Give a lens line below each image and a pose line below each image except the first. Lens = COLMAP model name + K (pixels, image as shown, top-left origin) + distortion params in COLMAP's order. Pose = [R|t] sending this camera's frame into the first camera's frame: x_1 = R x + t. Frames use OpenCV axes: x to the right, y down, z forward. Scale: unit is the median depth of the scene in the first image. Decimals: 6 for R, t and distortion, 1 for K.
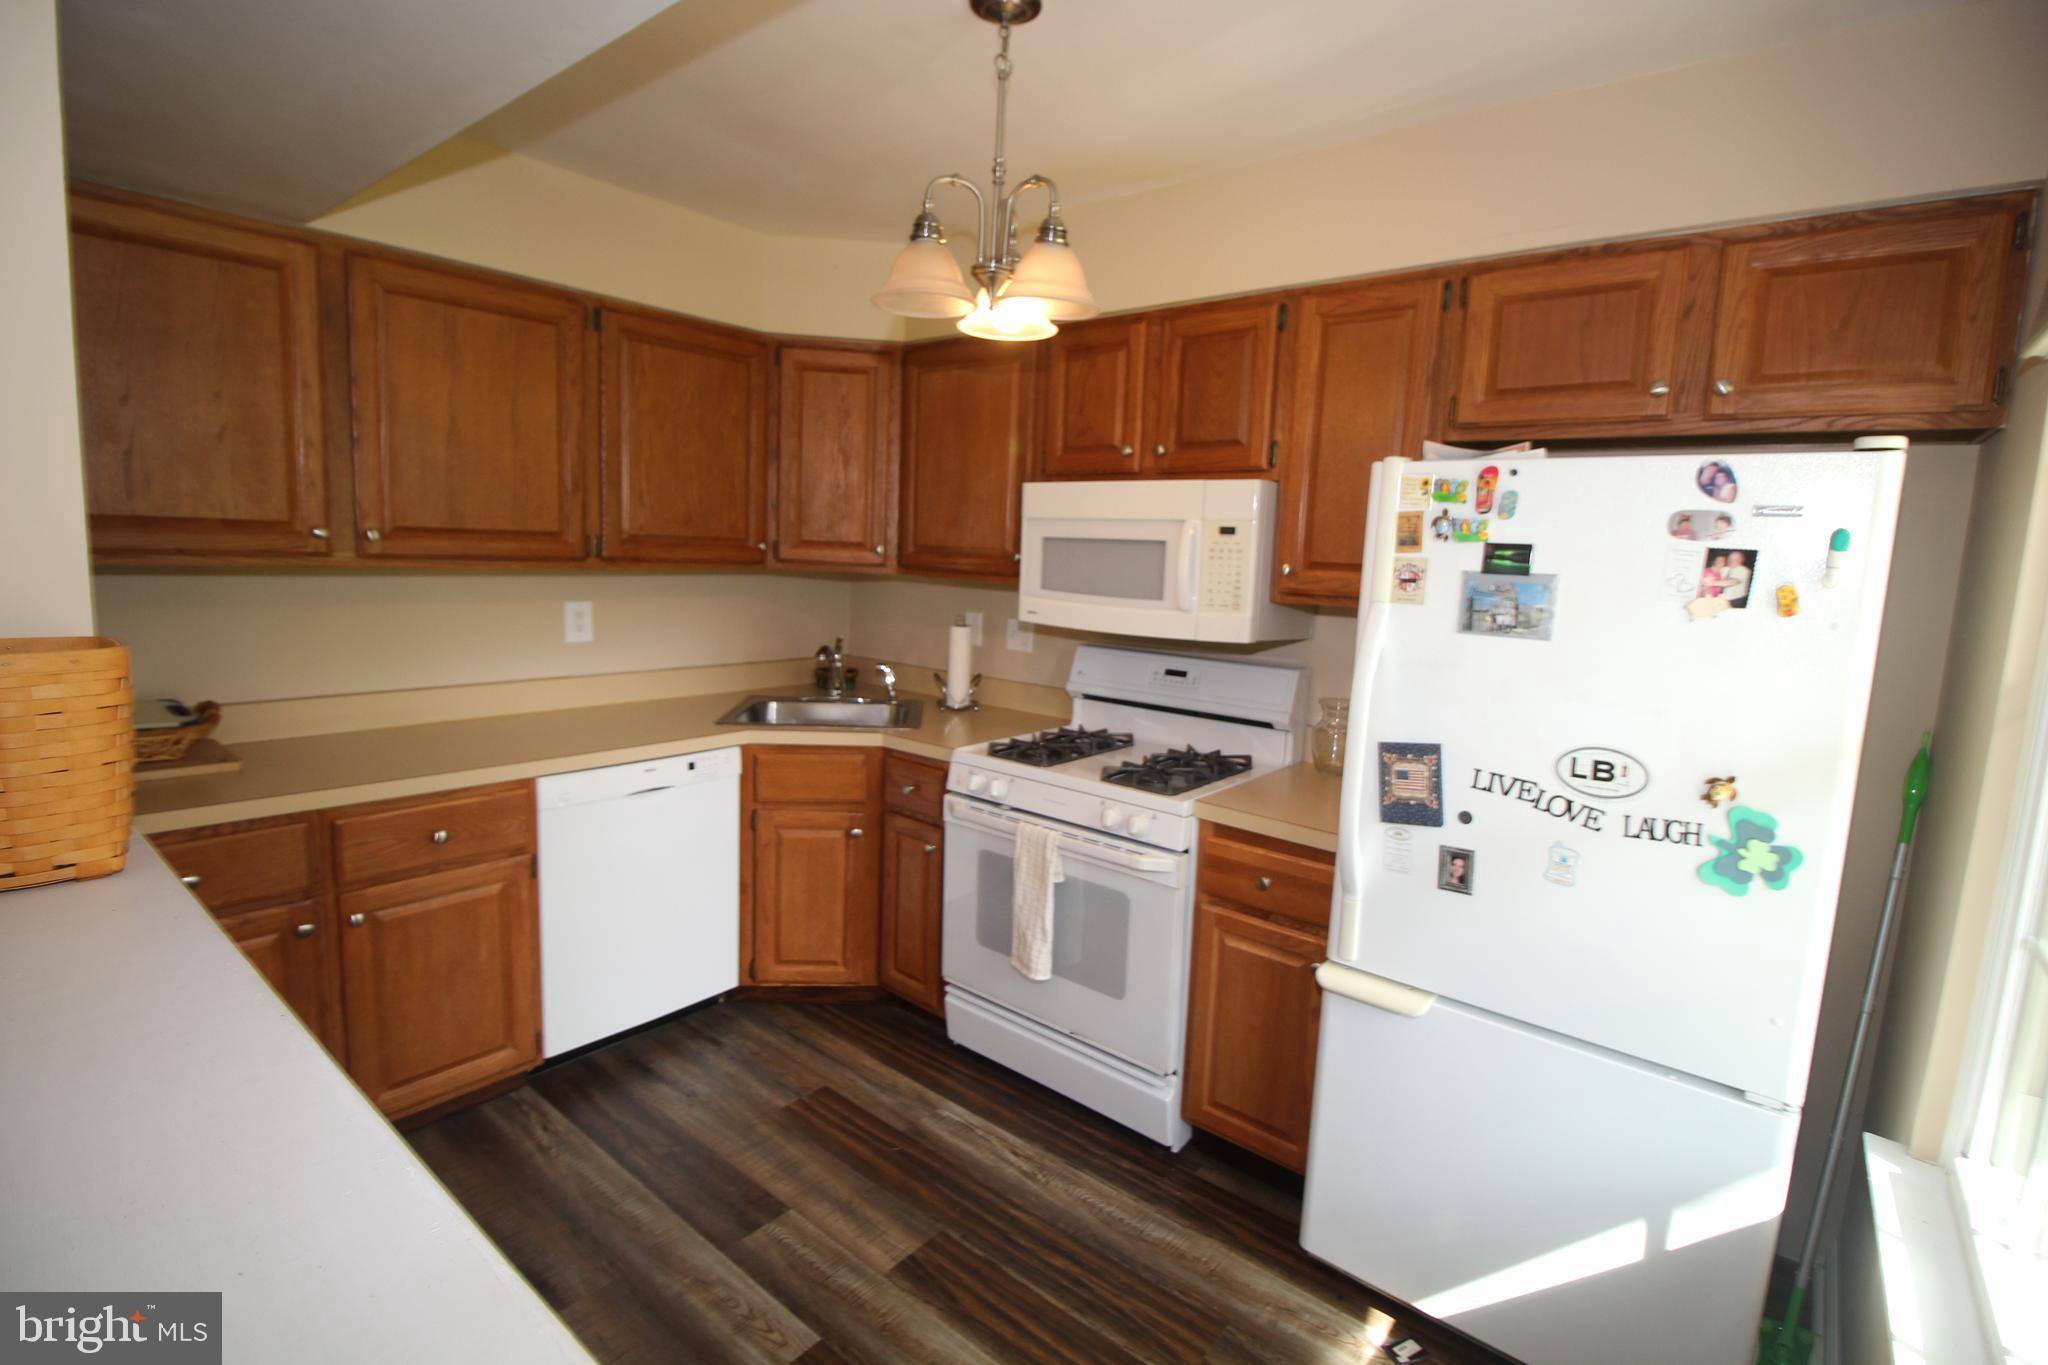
lens RADIAL K [[944.0, 0, 1031.1], [0, 944.0, 671.8], [0, 0, 1]] dist [-0.004896, -0.011216]
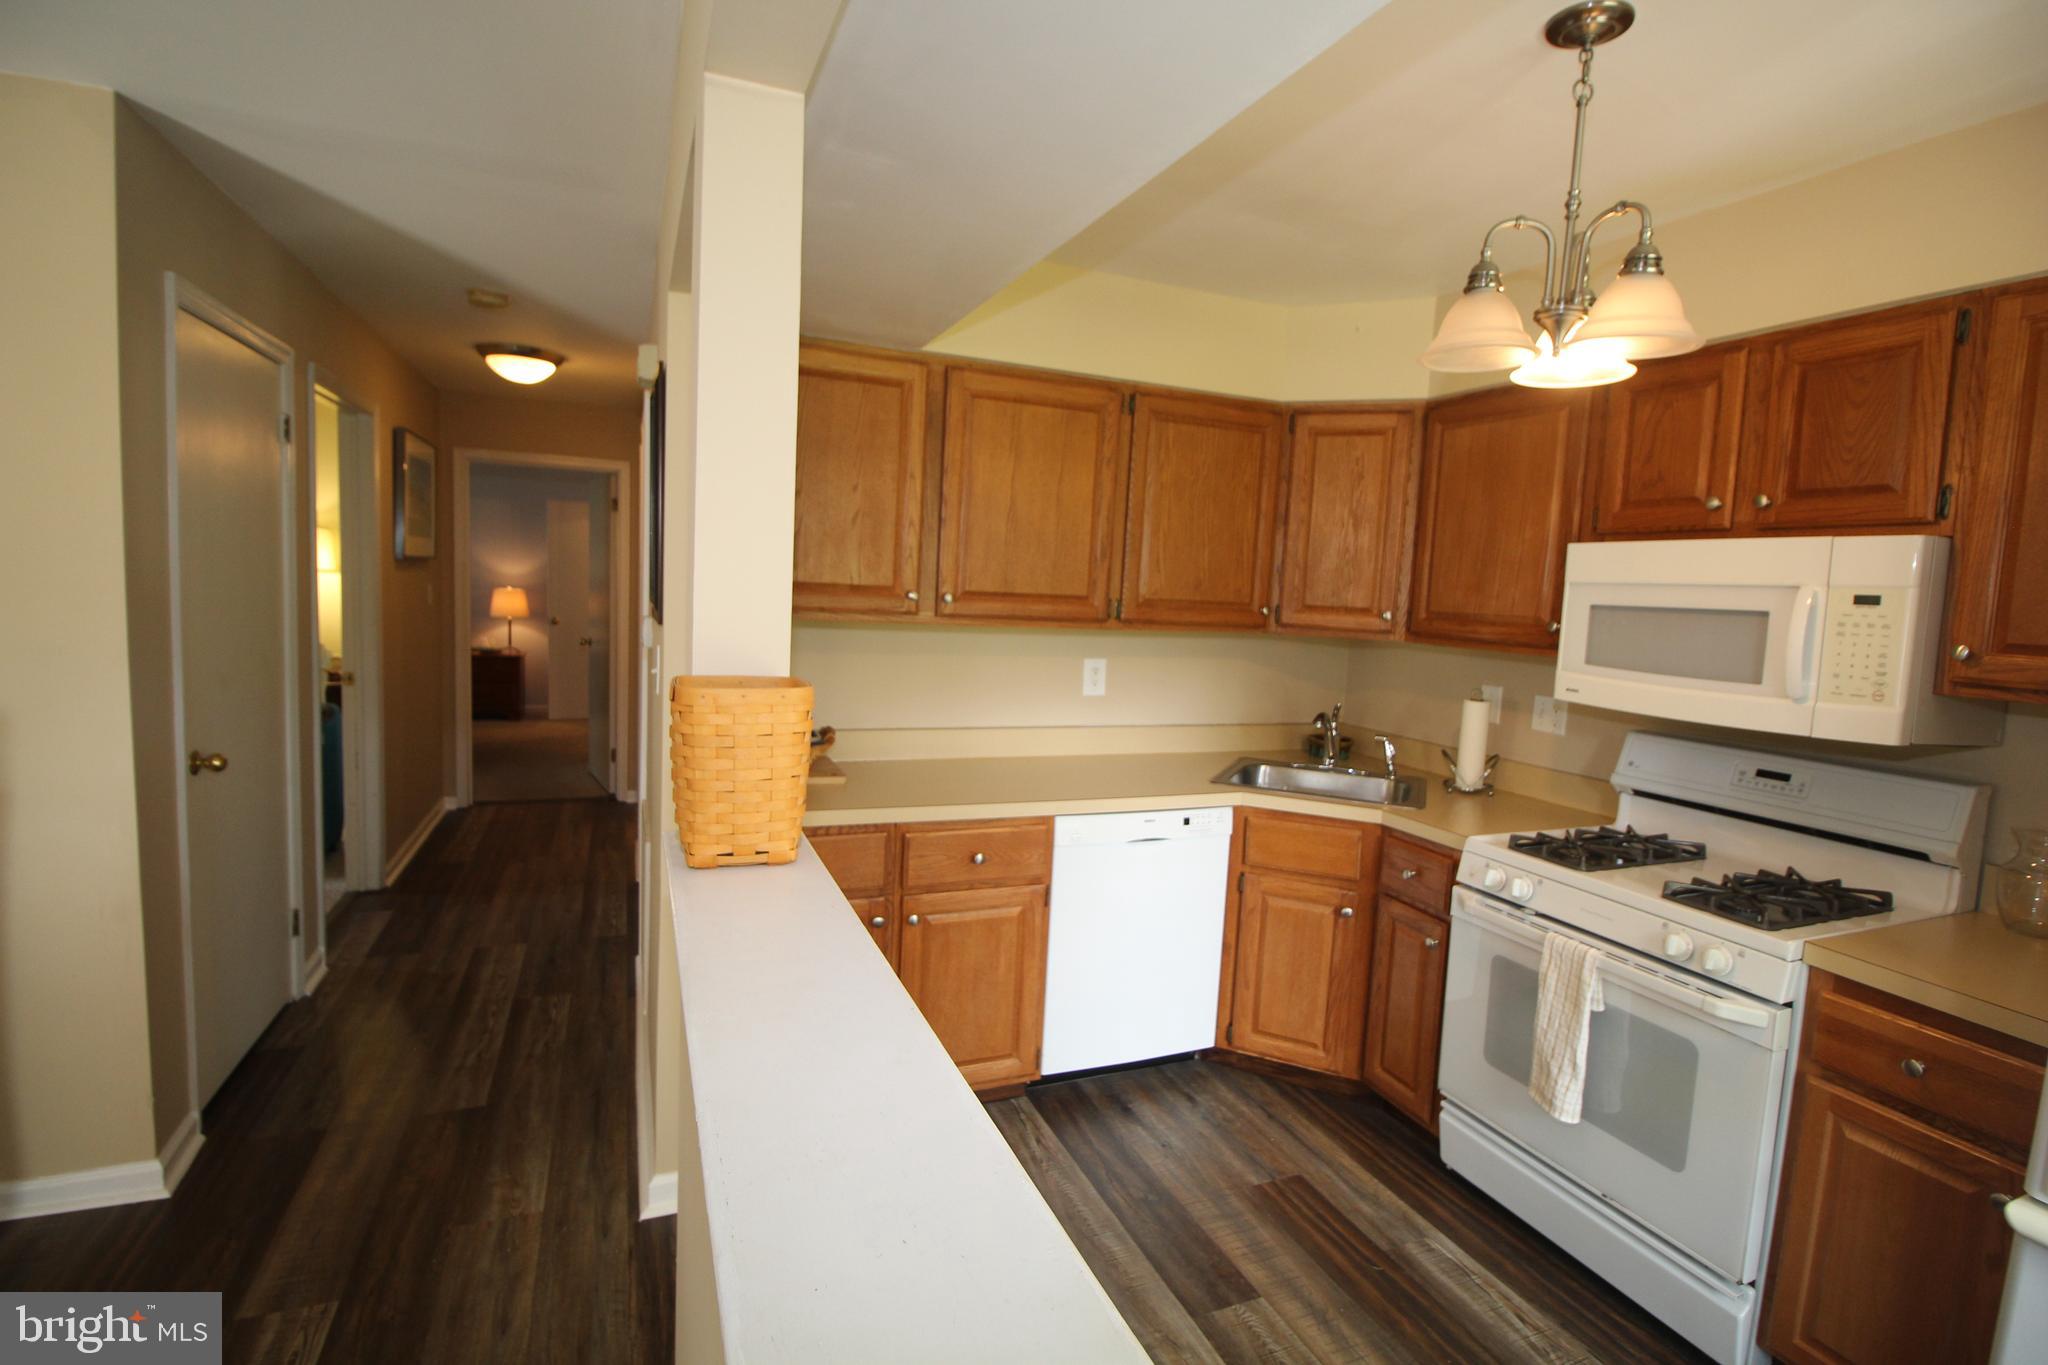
lens RADIAL K [[944.0, 0, 1028.4], [0, 944.0, 673.7], [0, 0, 1]] dist [-0.004896, -0.011216]
pose [[0.878708, 0.044155, -0.475313, -0.032963], [-0.073807, 0.996306, -0.043892, -0.003601], [0.471619, 0.073649, 0.878722, -0.003057]]
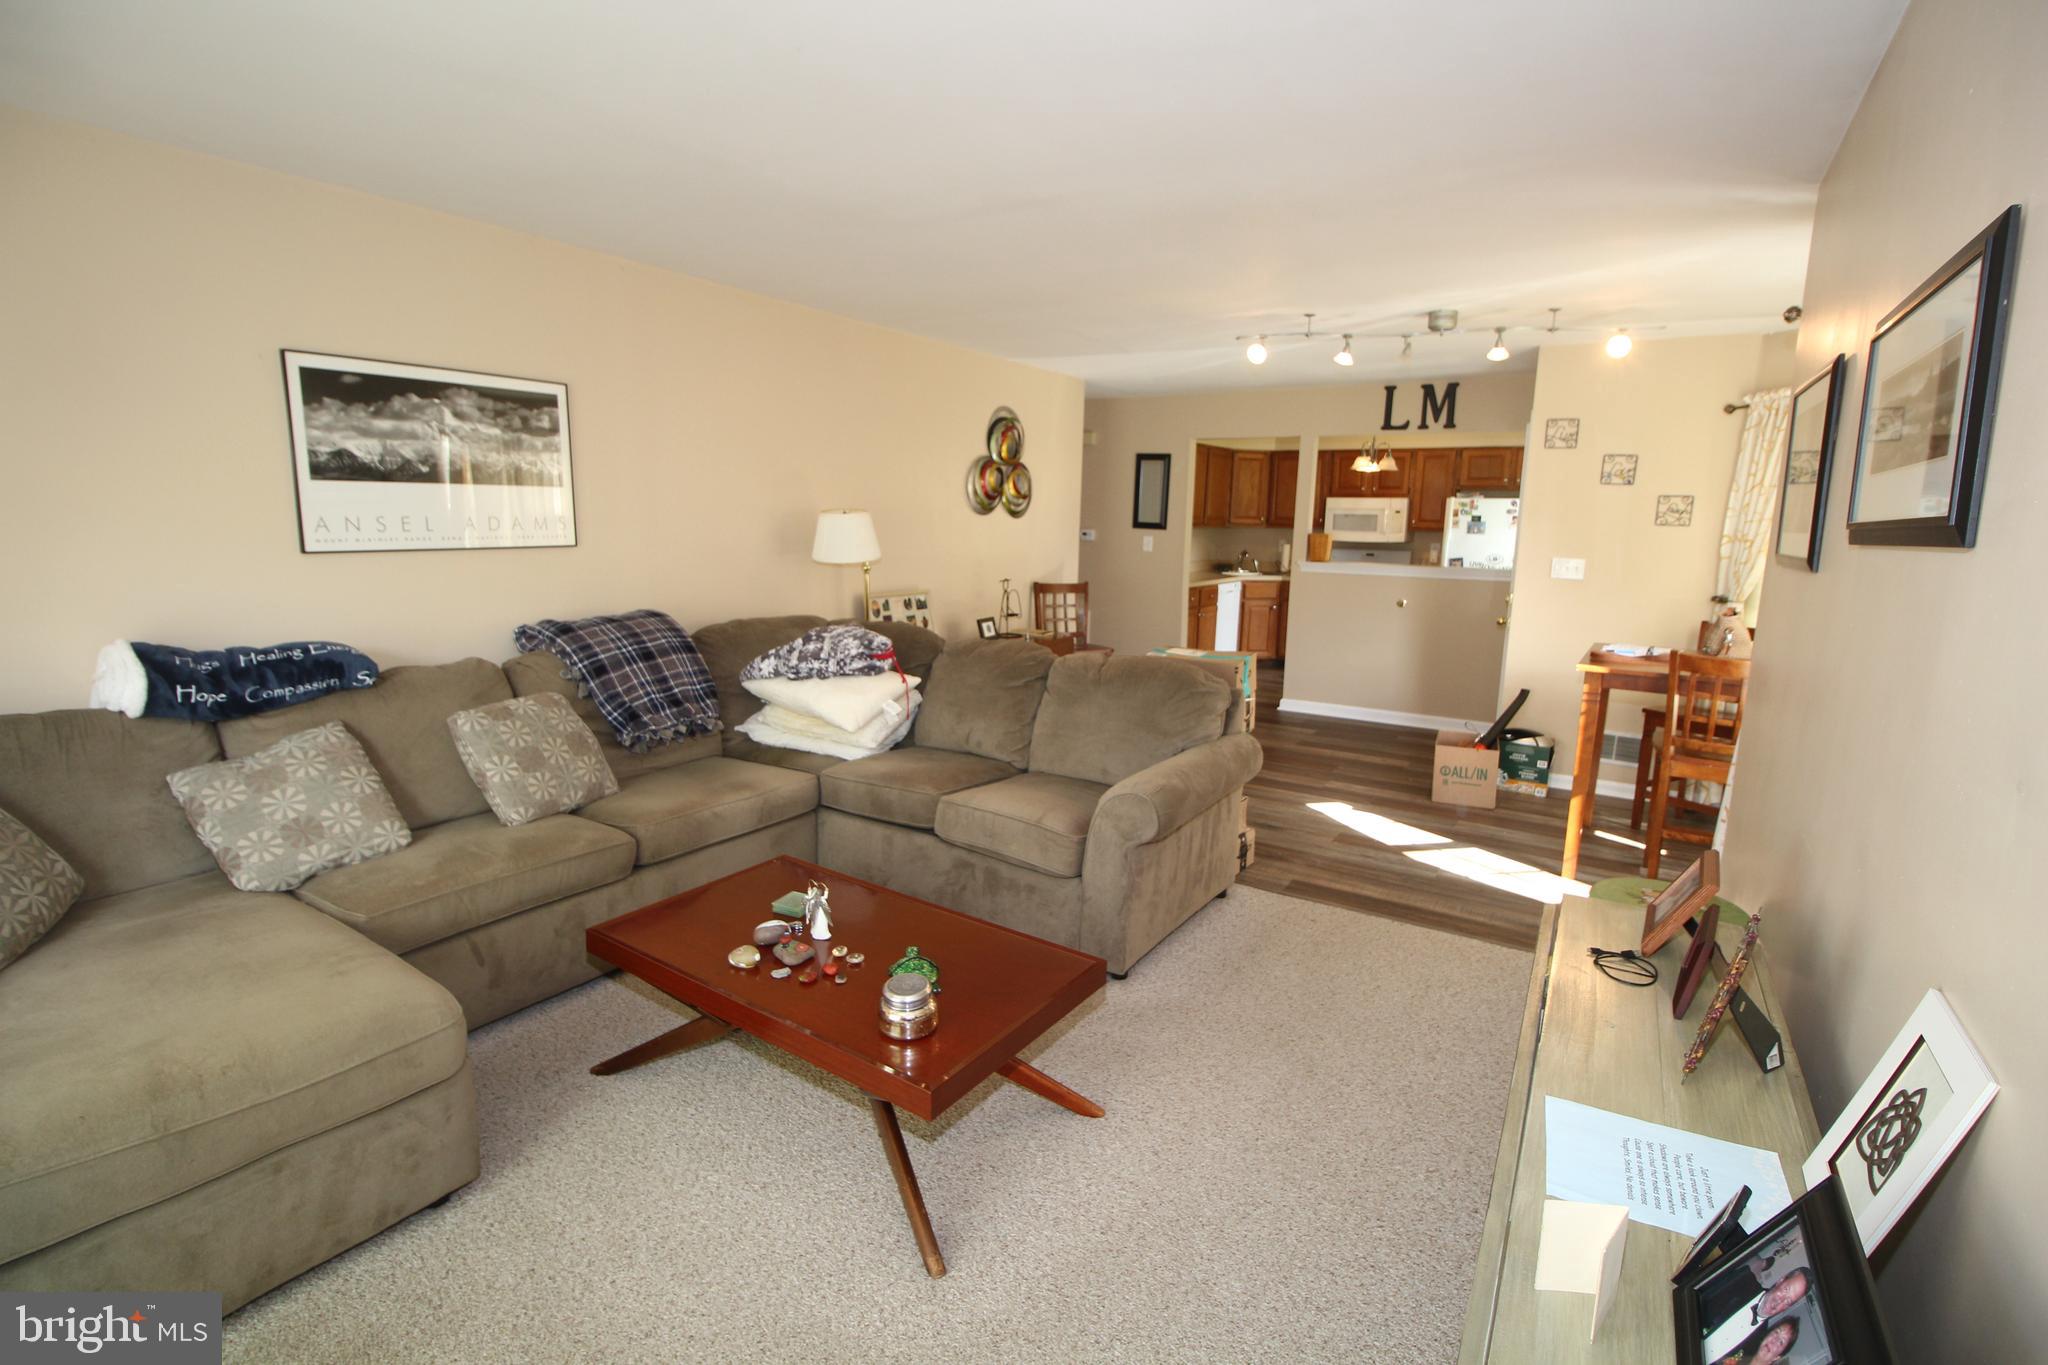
lens RADIAL K [[944.0, 0, 1034.5], [0, 944.0, 676.0], [0, 0, 1]] dist [-0.004896, -0.011216]
pose [[0.992600, -0.037440, 0.115517, -1.660208], [0.032940, 0.998631, 0.040627, 0.296177], [-0.116880, -0.036521, 0.992474, -2.537569]]
